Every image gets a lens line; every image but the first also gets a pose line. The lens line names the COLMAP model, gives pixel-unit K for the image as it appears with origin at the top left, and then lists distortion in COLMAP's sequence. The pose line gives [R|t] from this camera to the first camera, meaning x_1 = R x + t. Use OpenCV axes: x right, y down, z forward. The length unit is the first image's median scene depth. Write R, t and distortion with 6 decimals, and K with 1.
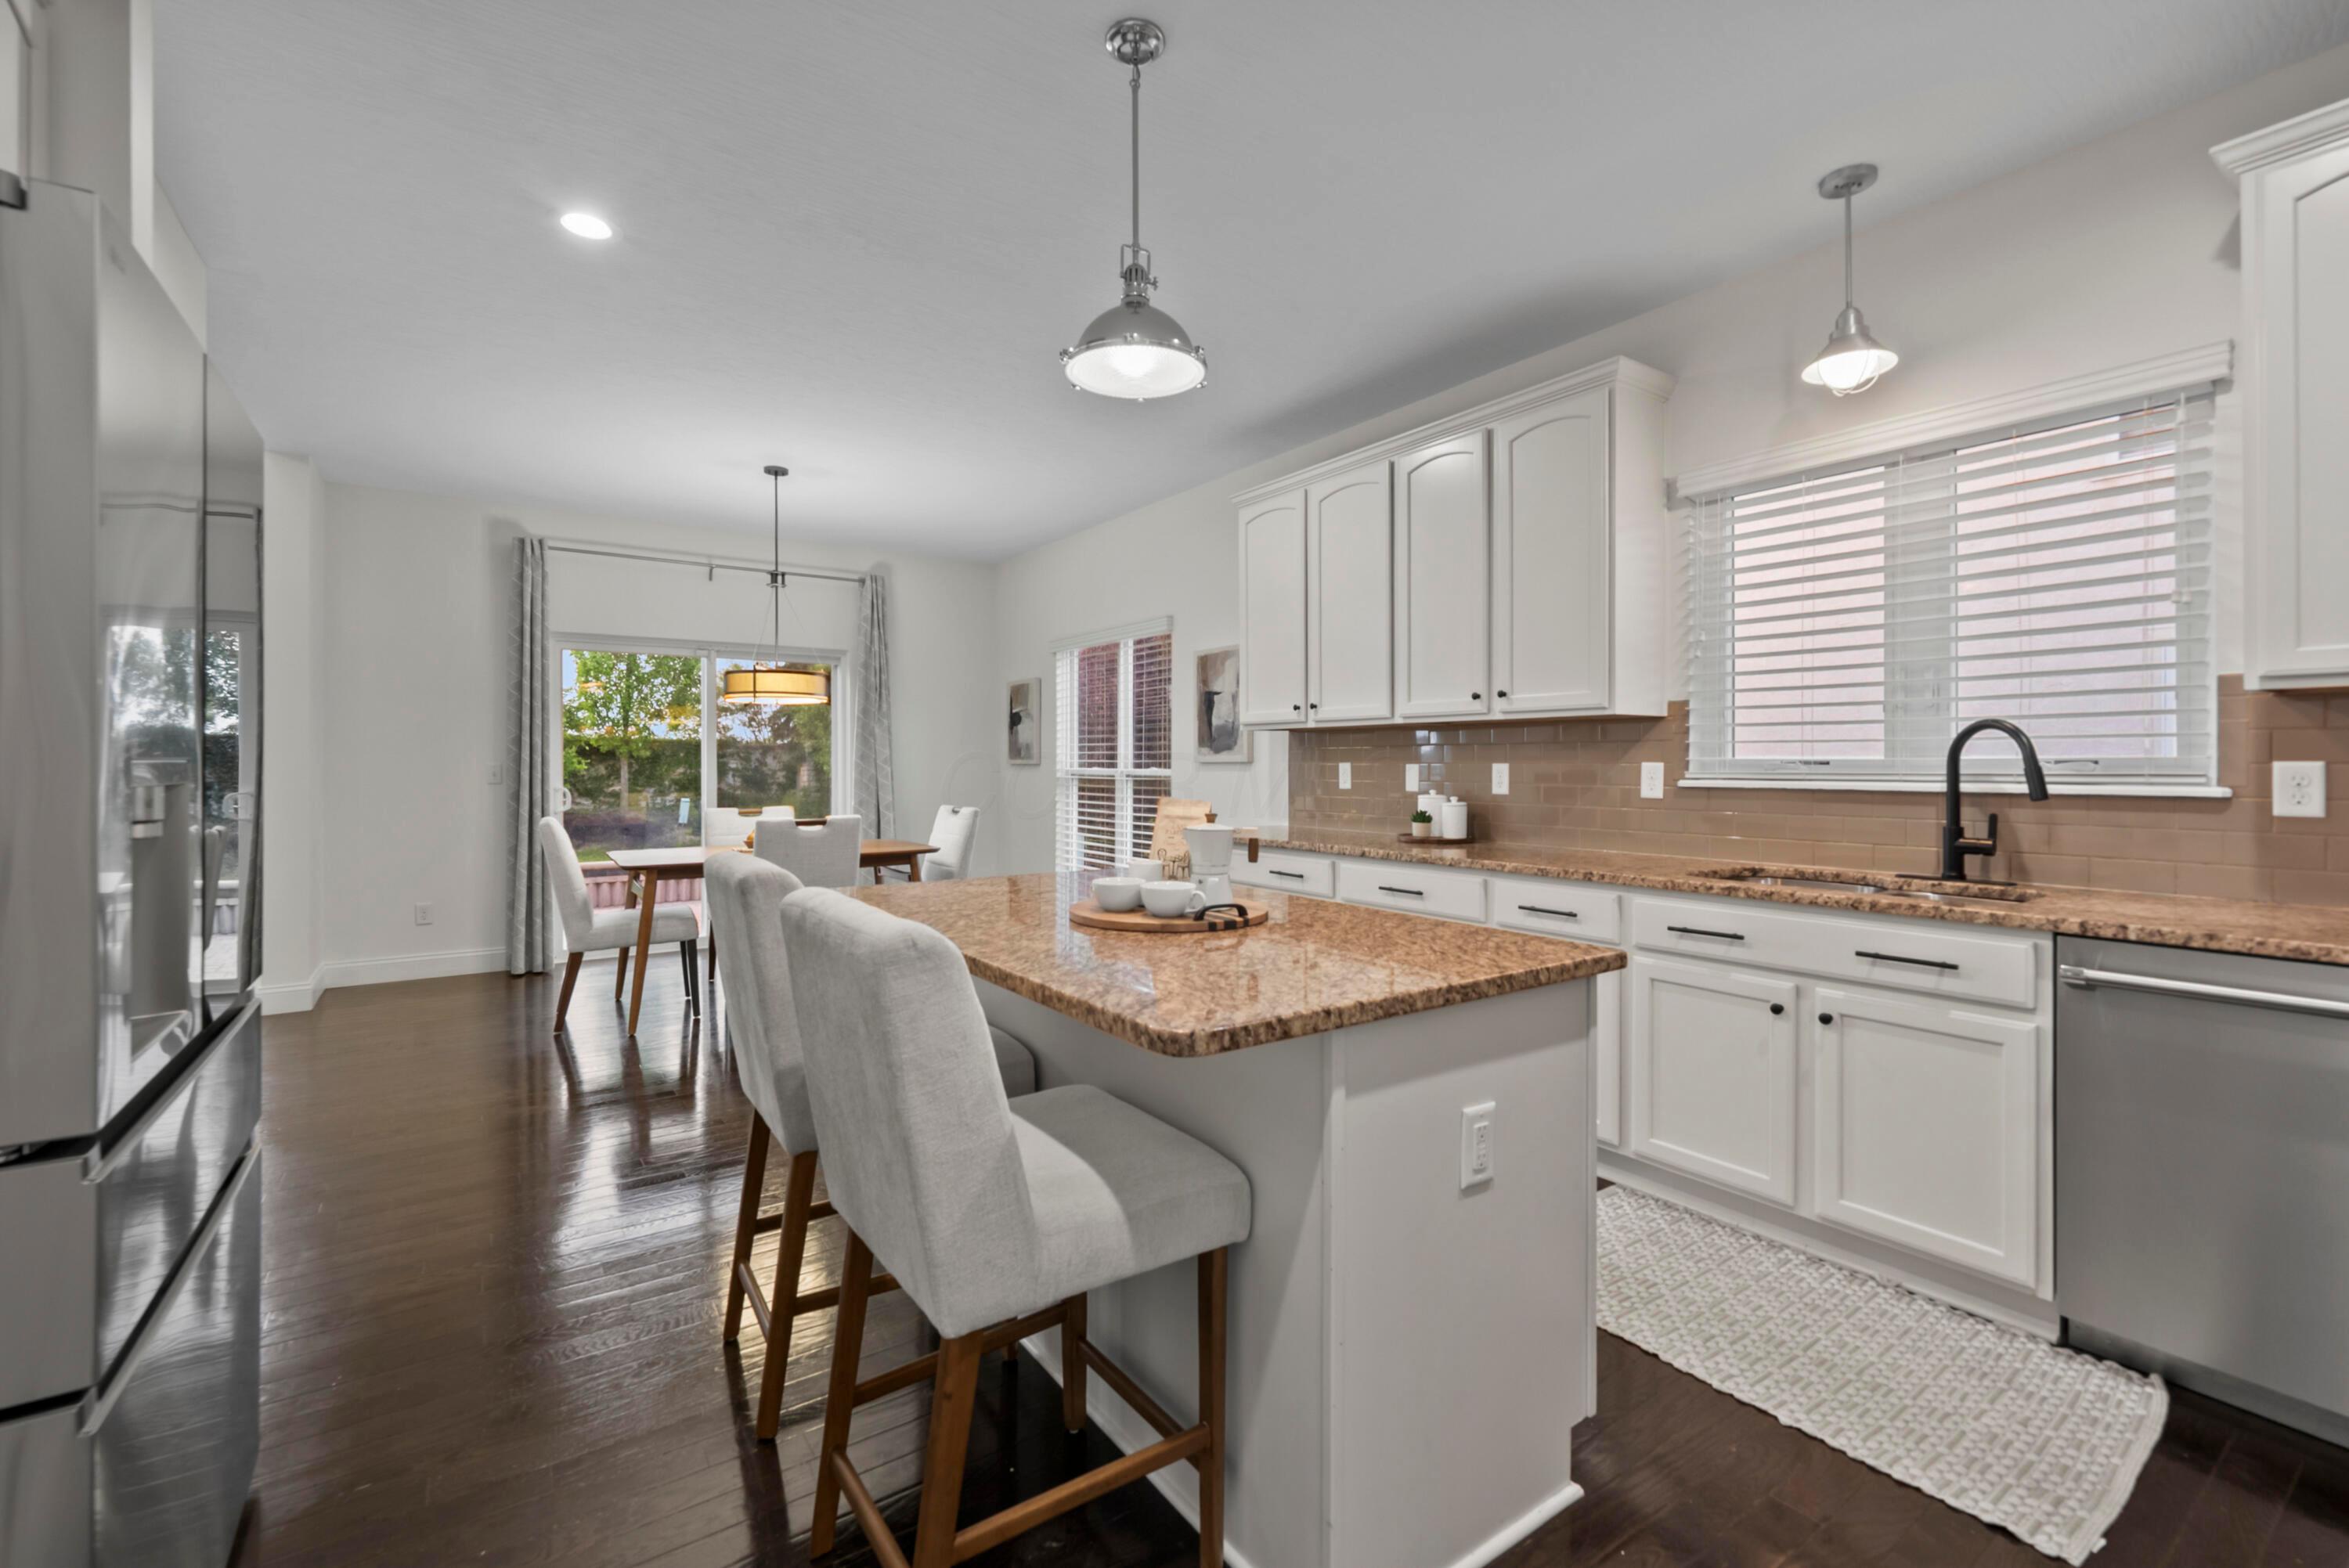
lens RADIAL K [[1036.7, 0, 1173.6], [0, 1036.7, 774.7], [0, 0, 1]] dist [0.000970, -0.001118]
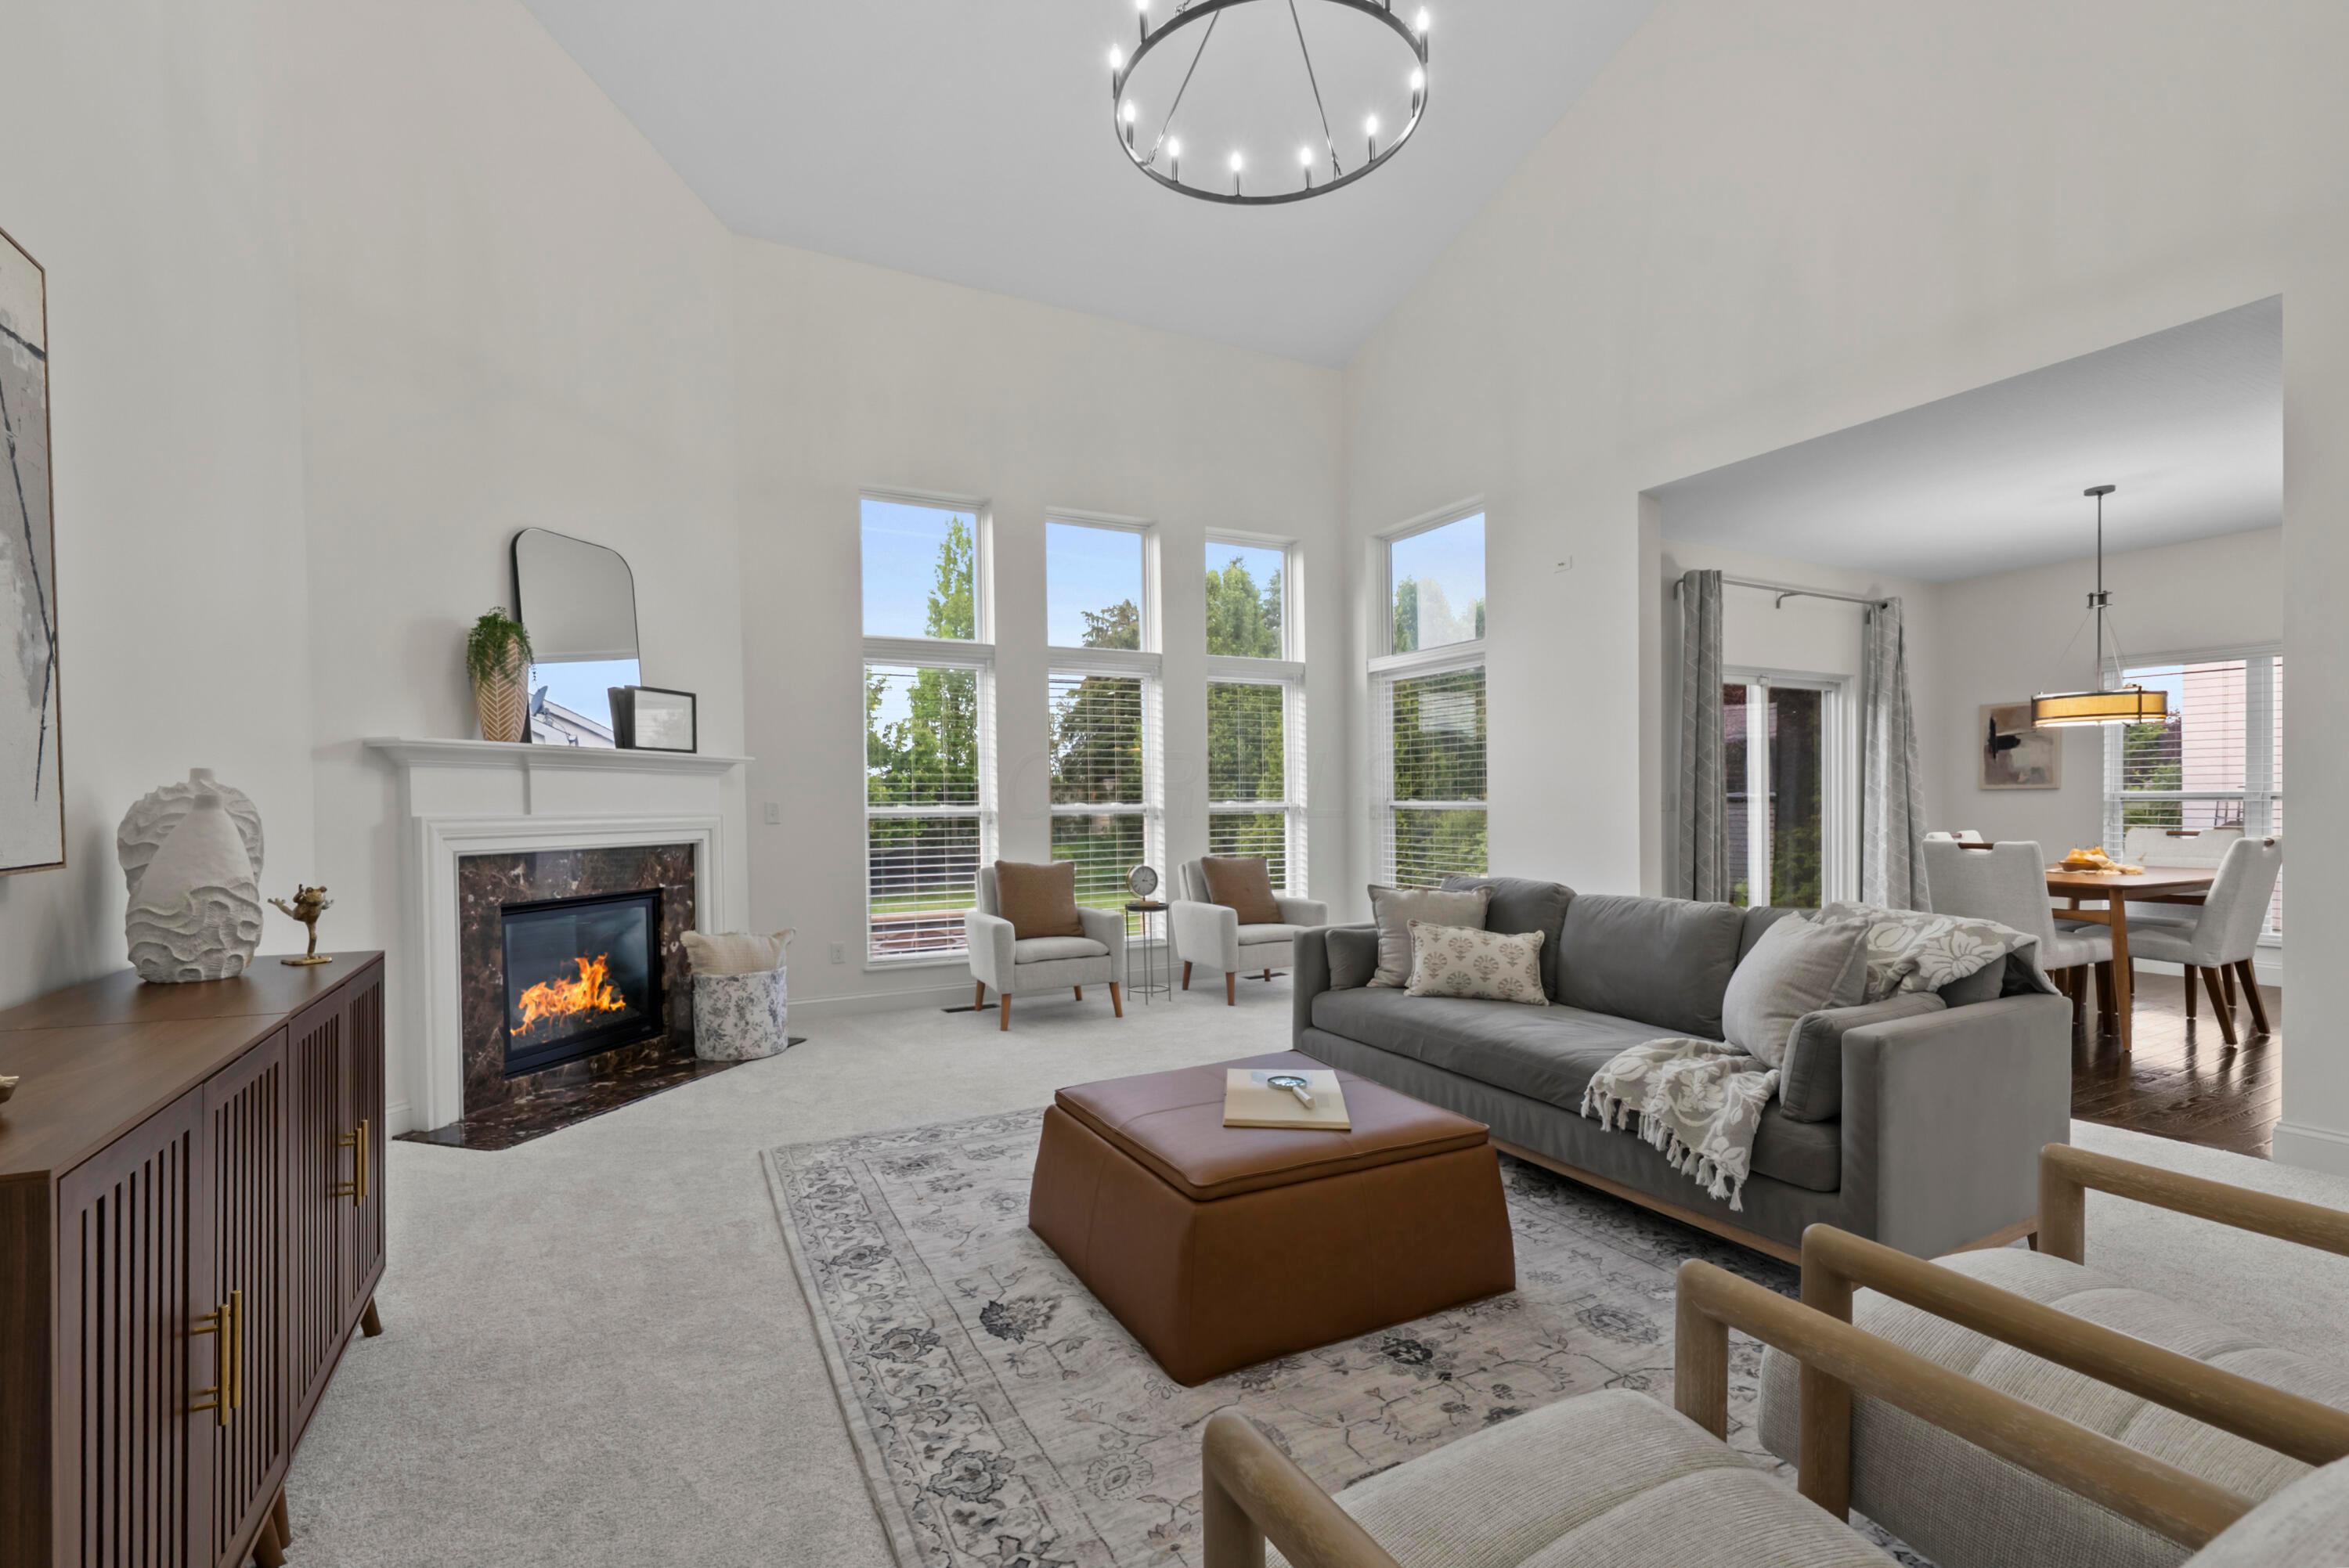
lens RADIAL K [[1036.7, 0, 1144.5], [0, 1036.7, 798.5], [0, 0, 1]] dist [0.000970, -0.001118]
pose [[0.993124, -0.015360, -0.116056, -1.132156], [0.014129, 0.999835, -0.011419, -0.002948], [0.116213, 0.009701, 0.993177, -0.073972]]
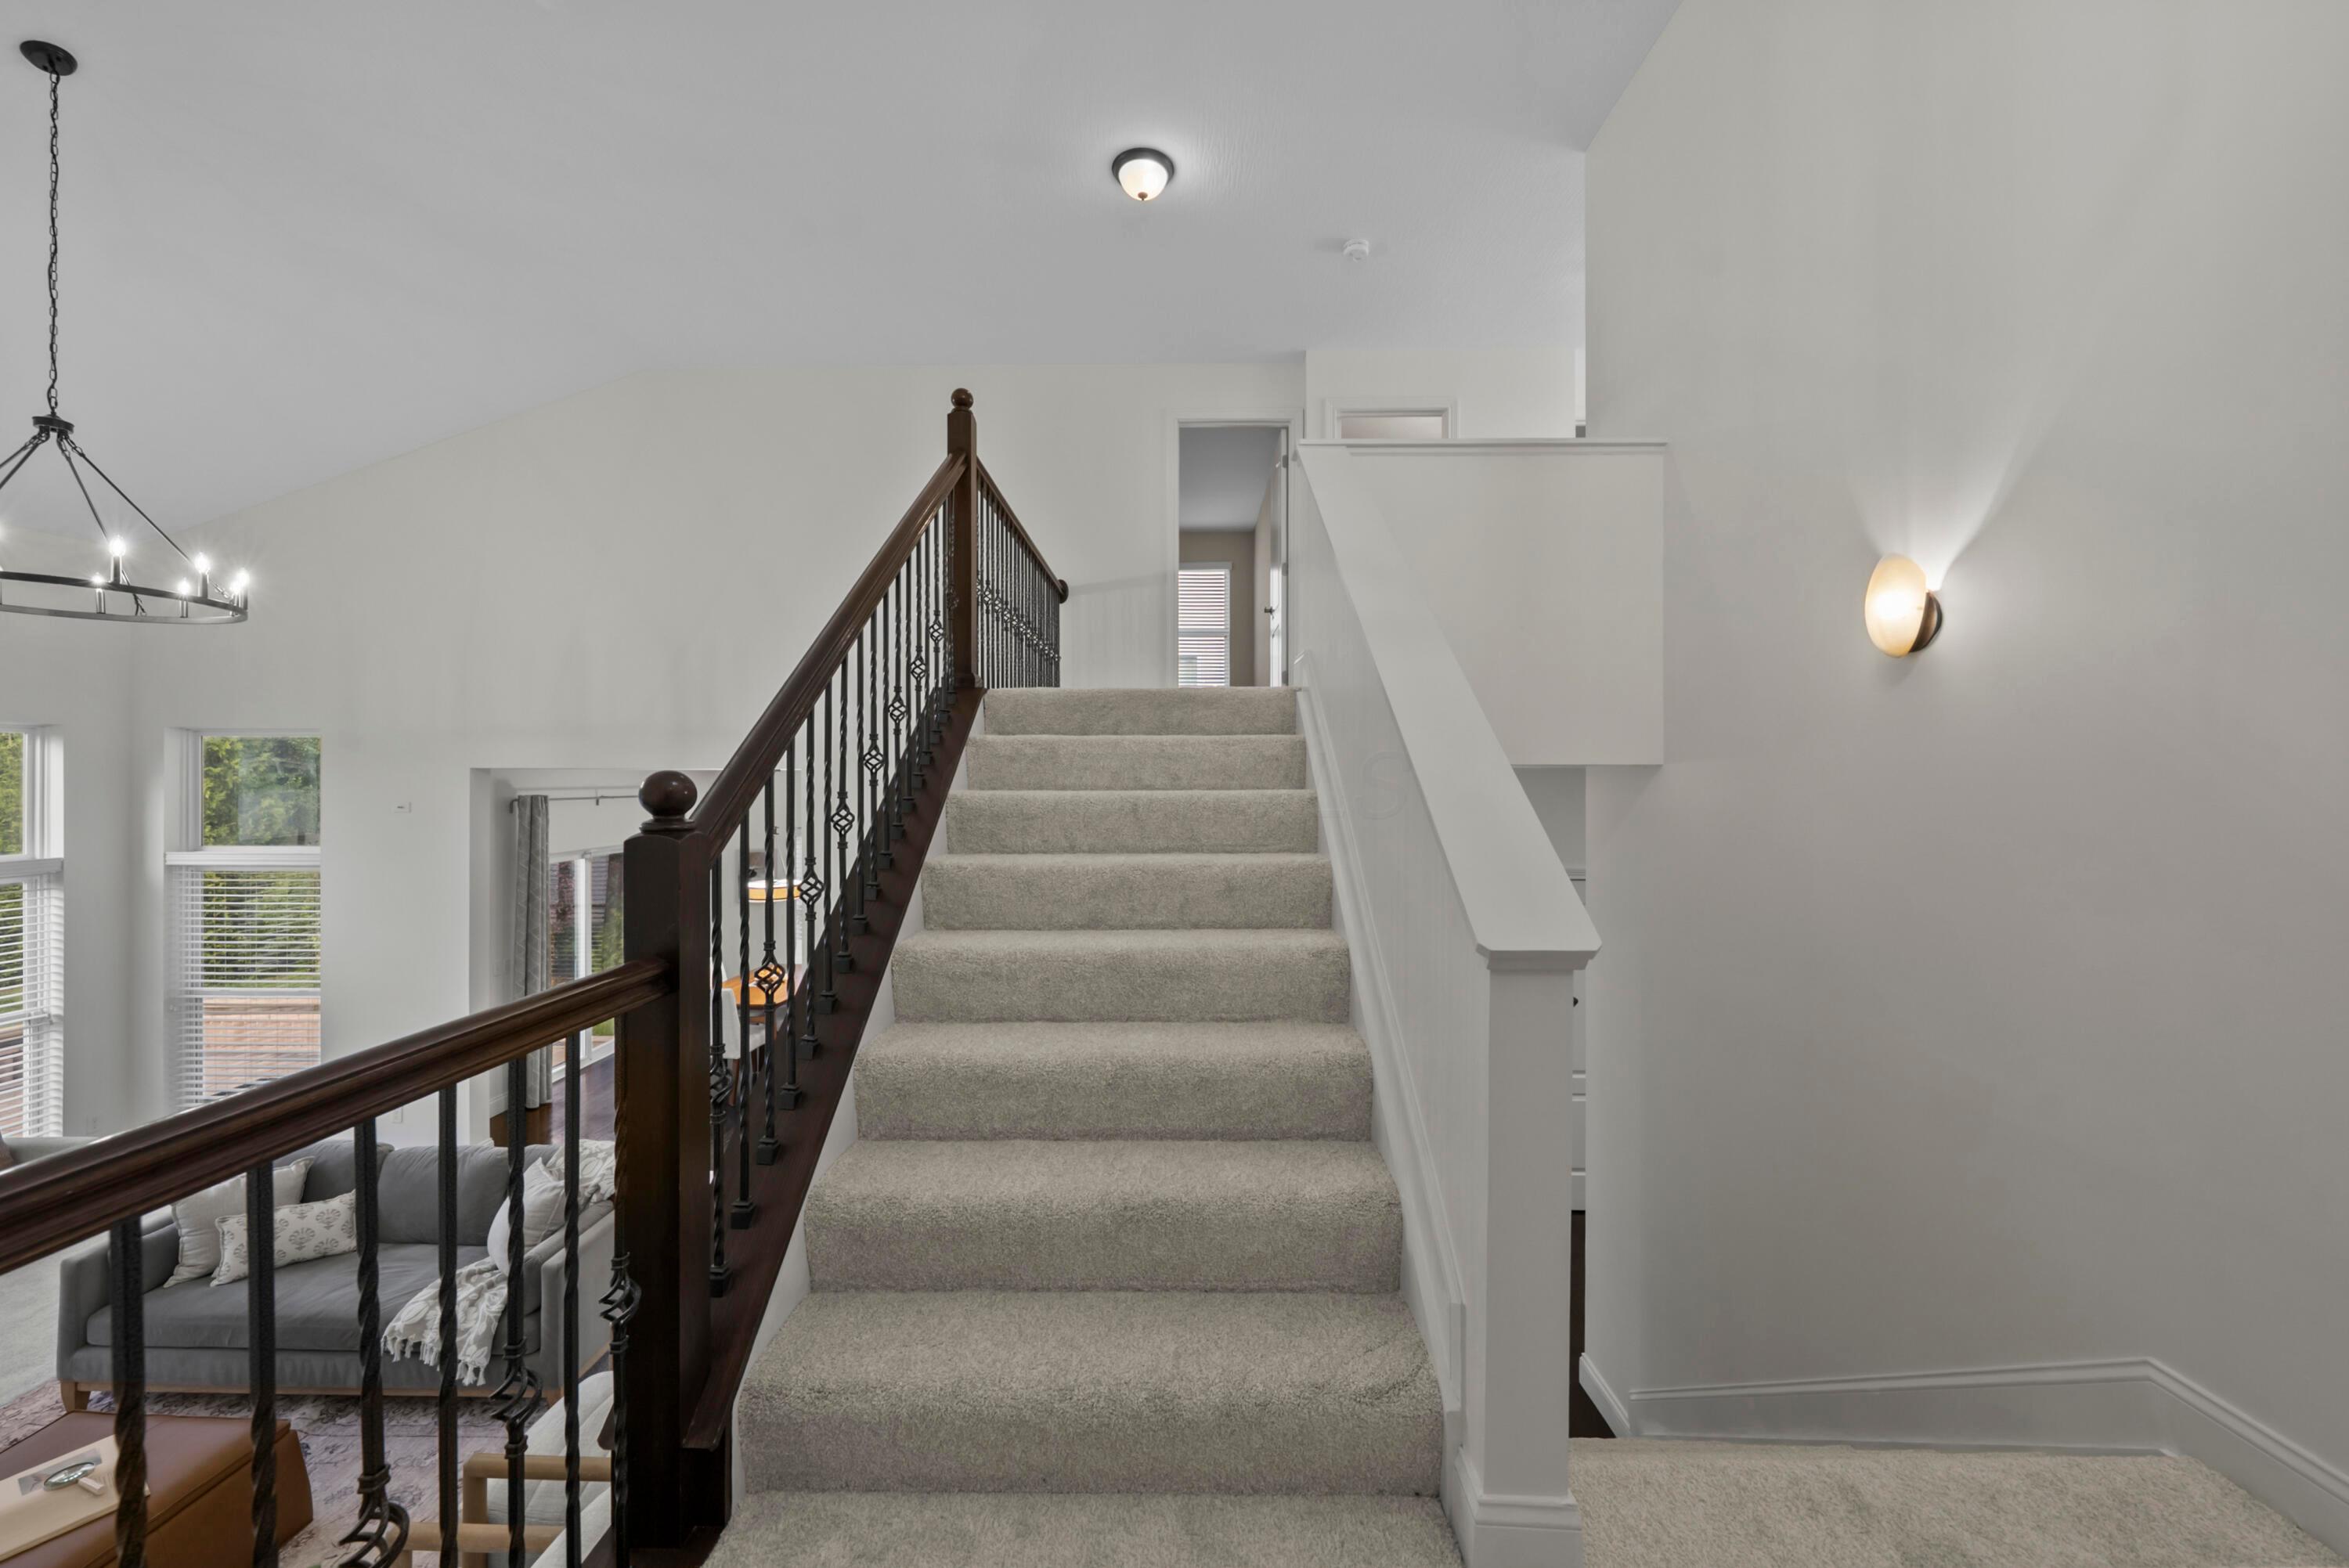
lens RADIAL K [[845.6, 0, 1170.9], [0, 845.6, 776.6], [0, 0, 1]] dist [-0.003058, 0.000246]
pose [[0.561590, -0.004918, 0.827401, -1.166788], [0.004439, 0.999986, 0.002931, -0.276765], [-0.827404, 0.002027, 0.561603, -0.382709]]
